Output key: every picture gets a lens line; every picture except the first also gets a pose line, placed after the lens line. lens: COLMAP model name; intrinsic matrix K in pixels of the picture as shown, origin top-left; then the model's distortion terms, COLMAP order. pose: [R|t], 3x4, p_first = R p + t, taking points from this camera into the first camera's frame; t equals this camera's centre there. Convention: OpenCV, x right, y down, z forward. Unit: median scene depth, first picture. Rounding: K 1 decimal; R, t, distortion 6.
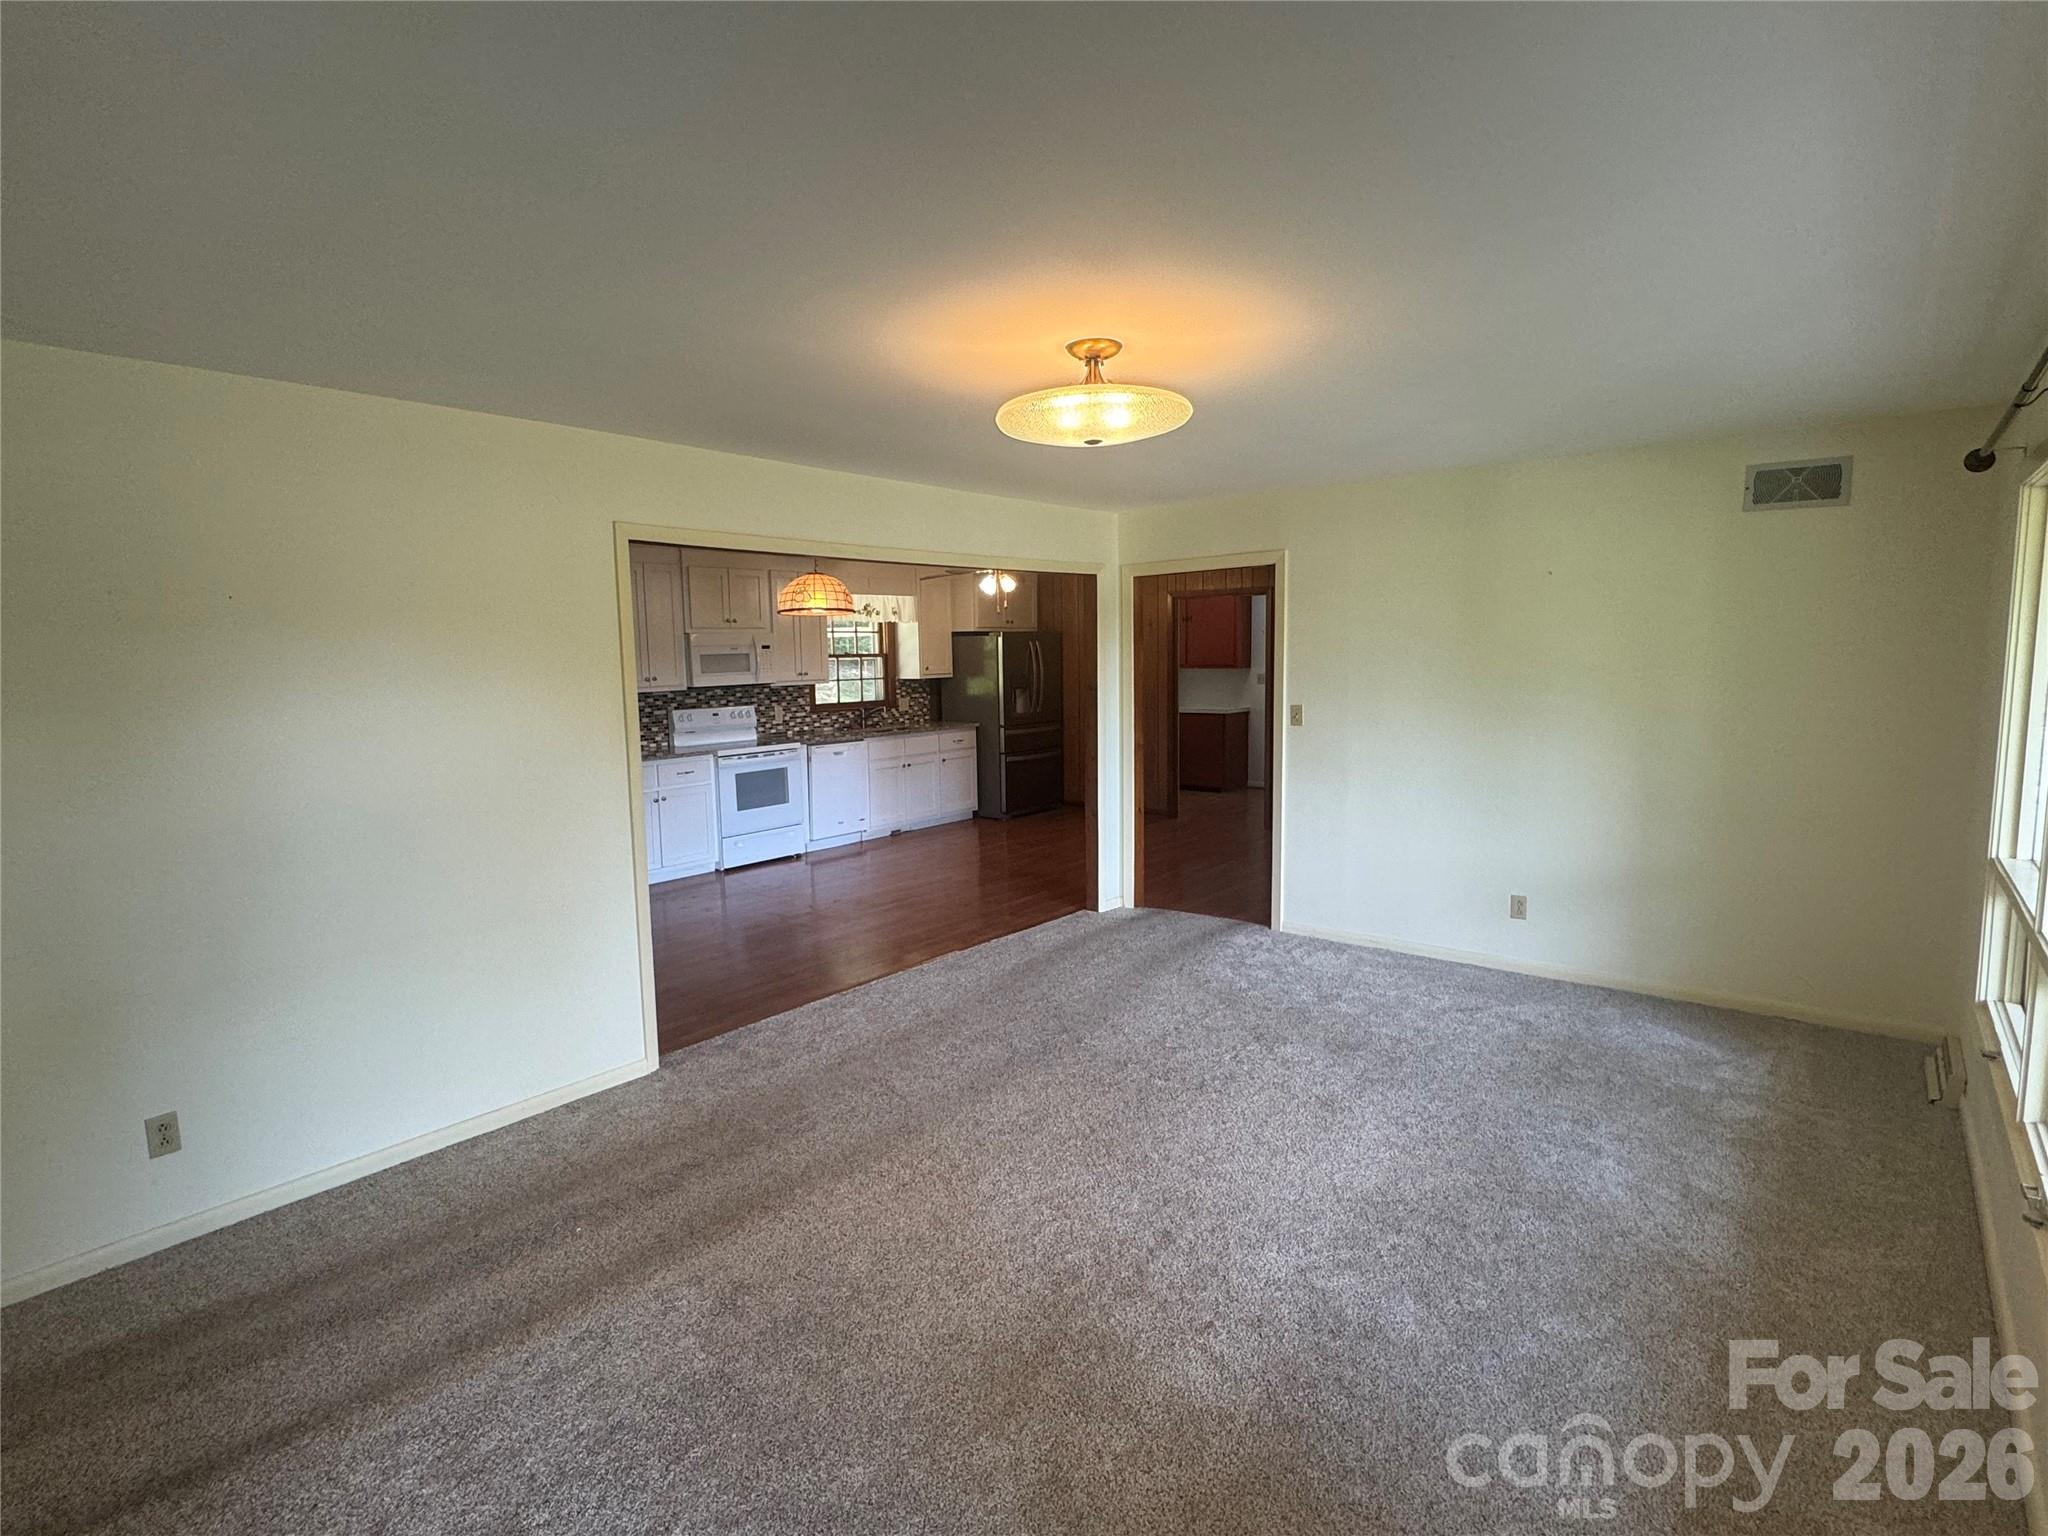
lens RADIAL K [[1028.9, 0, 1012.5], [0, 1028.9, 764.7], [0, 0, 1]] dist [-0.004505, 0.002922]
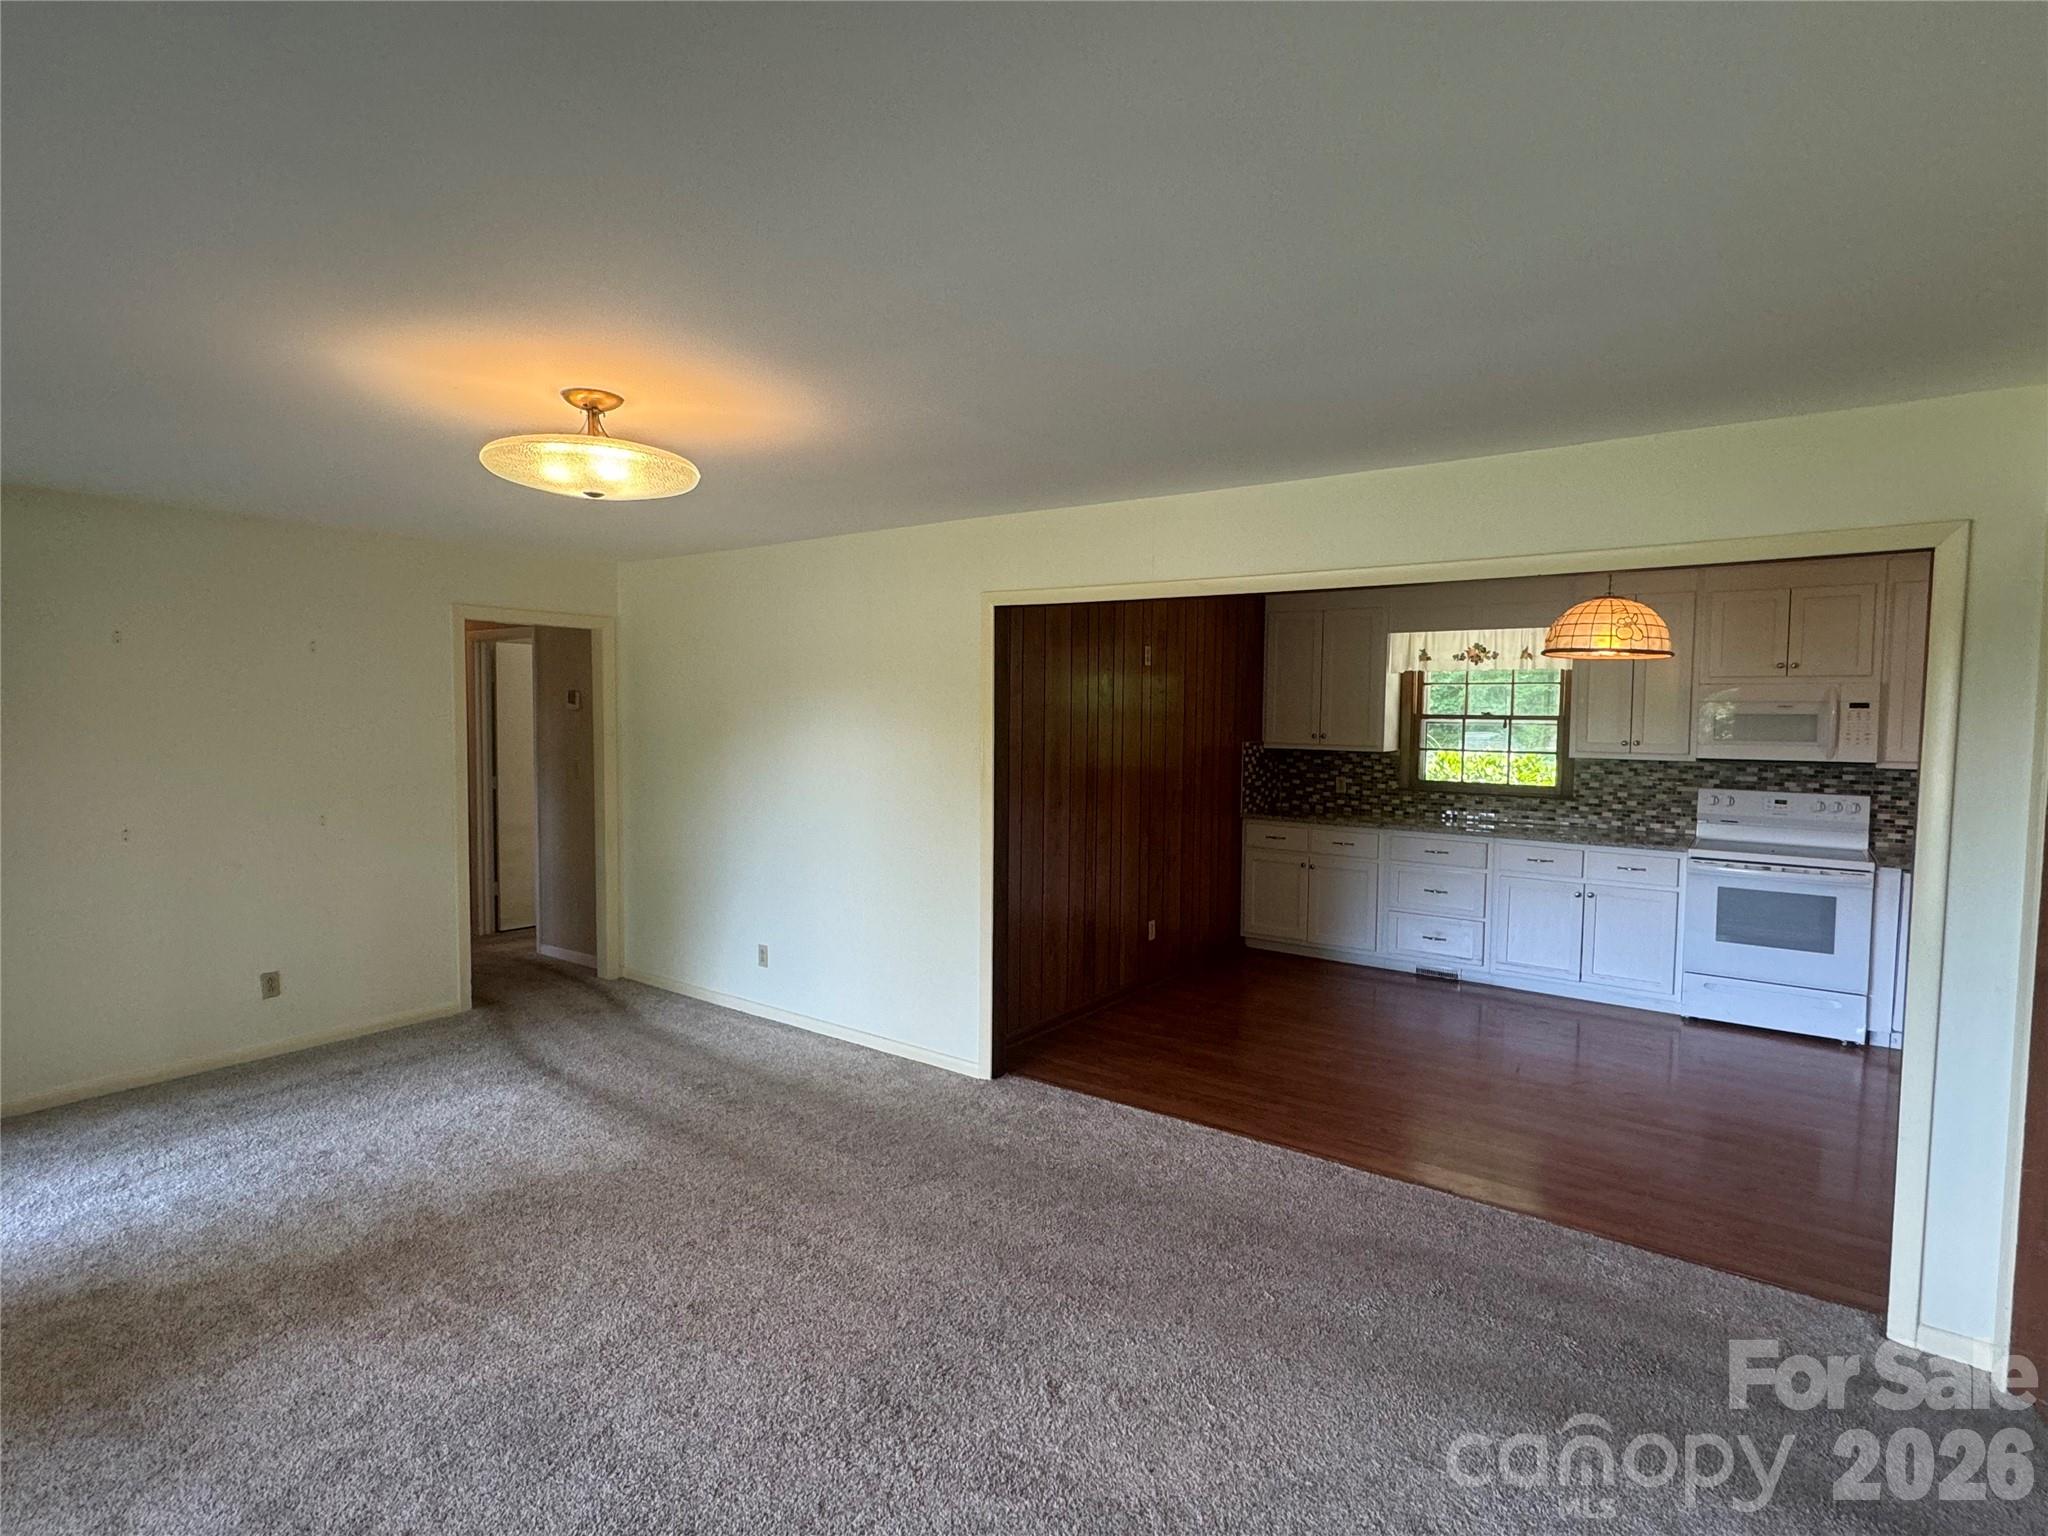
lens RADIAL K [[1028.9, 0, 1025.8], [0, 1028.9, 767.2], [0, 0, 1]] dist [-0.004505, 0.002922]
pose [[0.062410, 0.080302, -0.994815, 0.362176], [-0.121245, 0.989986, 0.072306, -0.060841], [0.990659, 0.116104, 0.071521, 0.455747]]
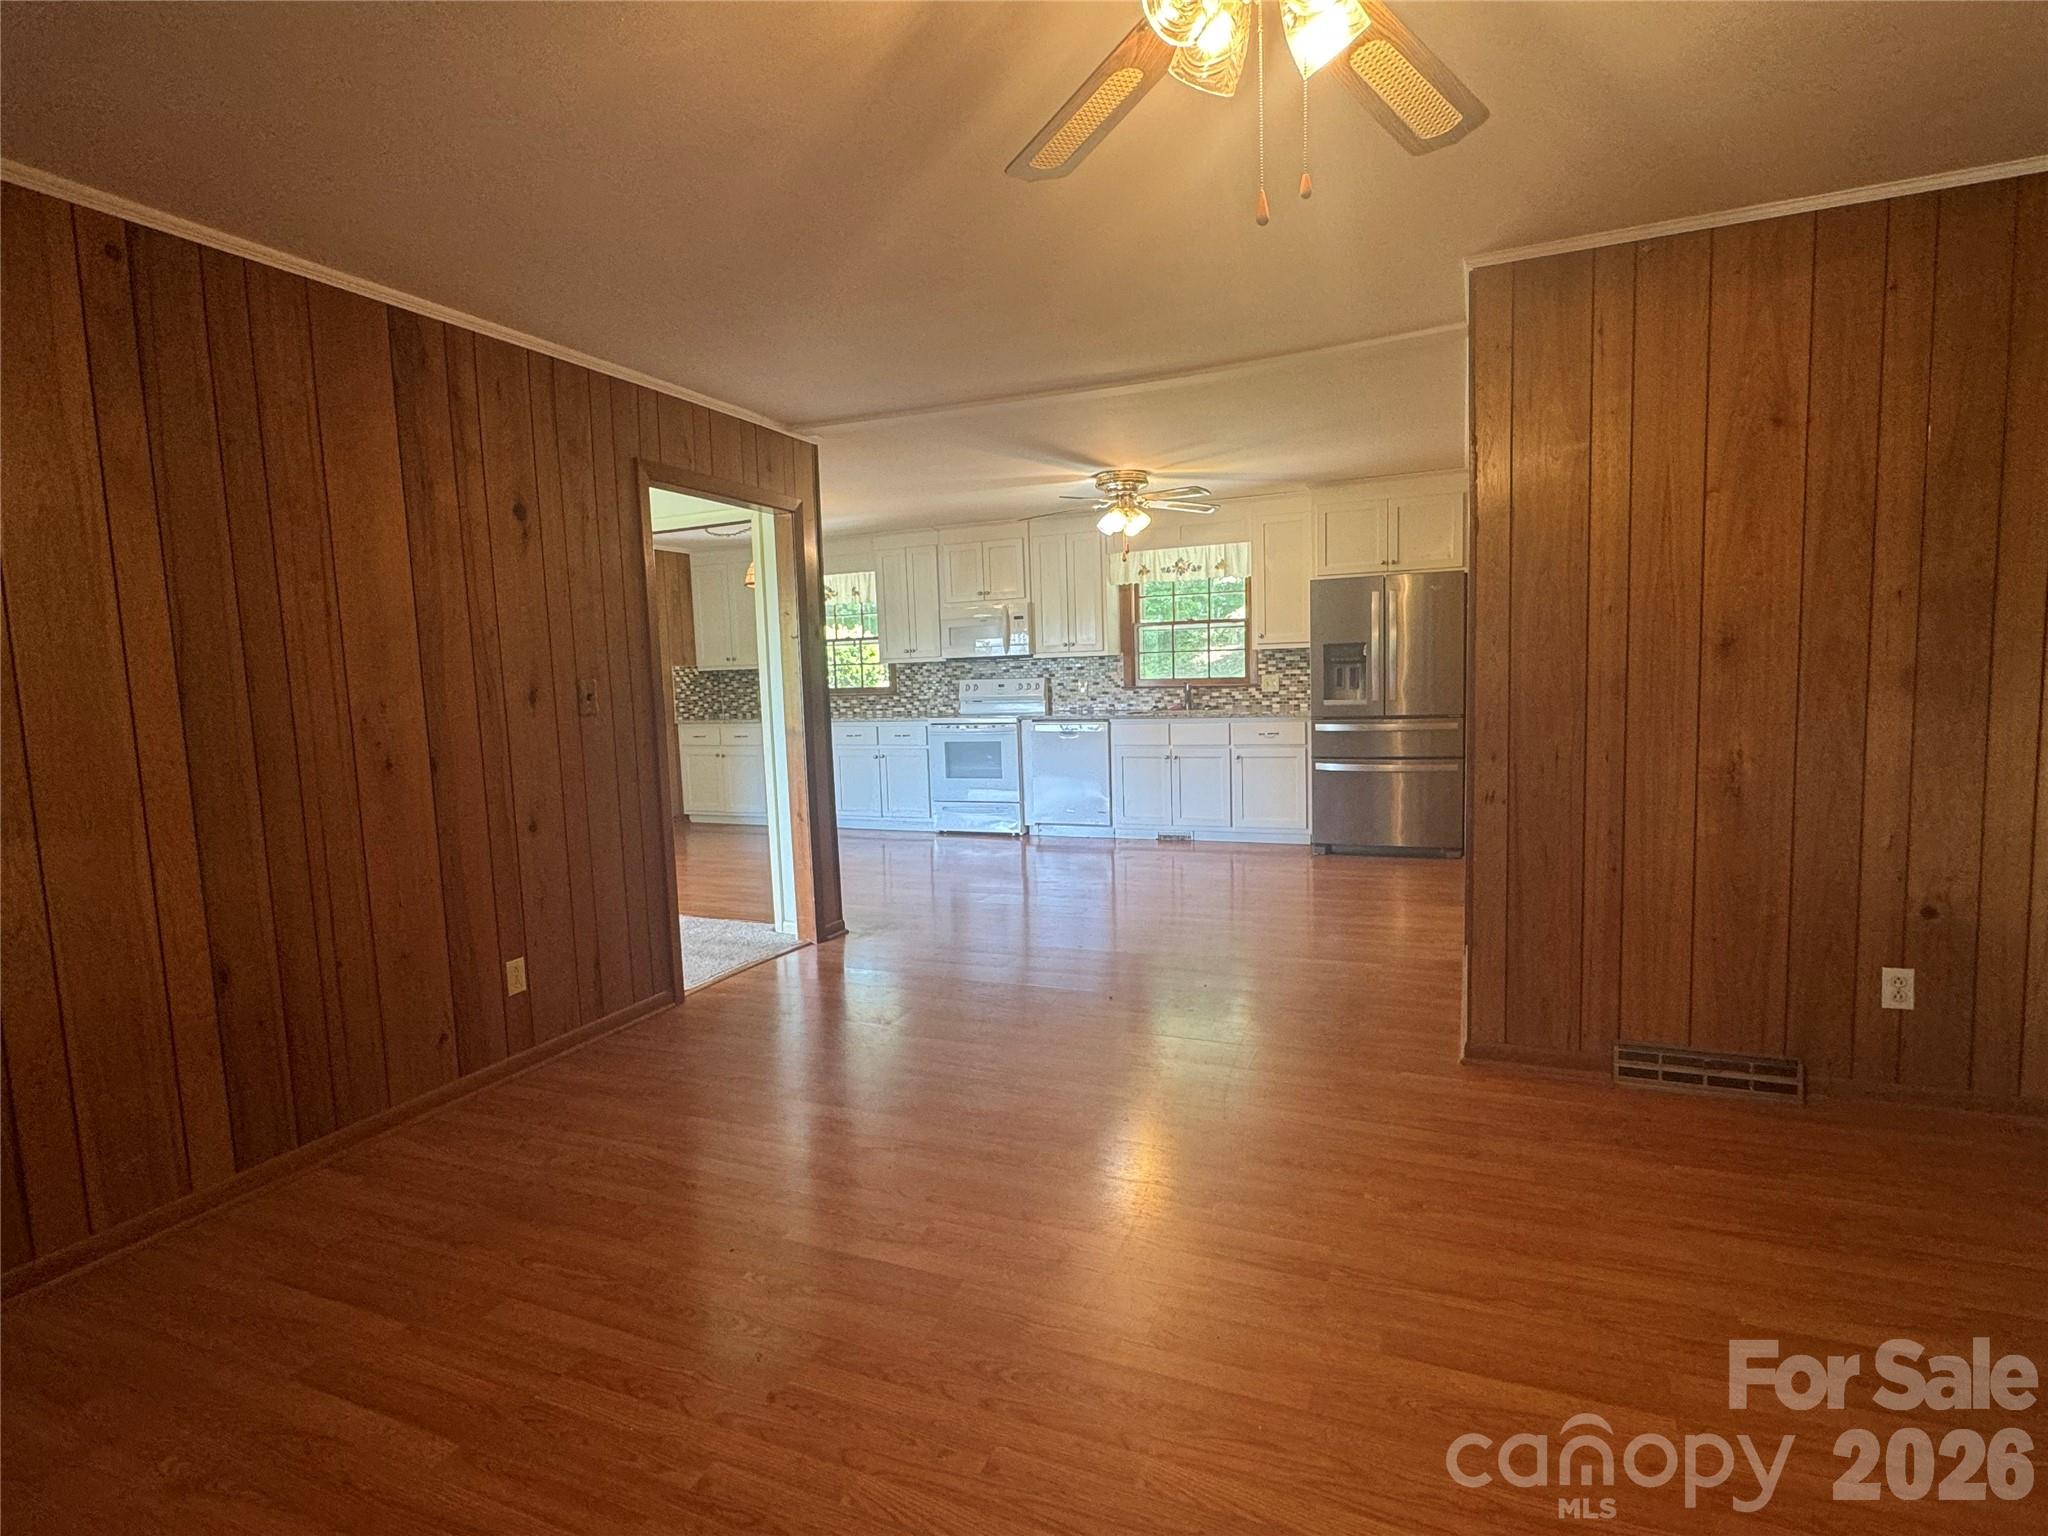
lens RADIAL K [[1028.9, 0, 1020.7], [0, 1028.9, 766.7], [0, 0, 1]] dist [-0.004505, 0.002922]
pose [[0.289640, 0.104507, -0.951413, 0.707595], [-0.078664, 0.993258, 0.085156, -0.057705], [0.953898, 0.050178, 0.295908, 0.727615]]
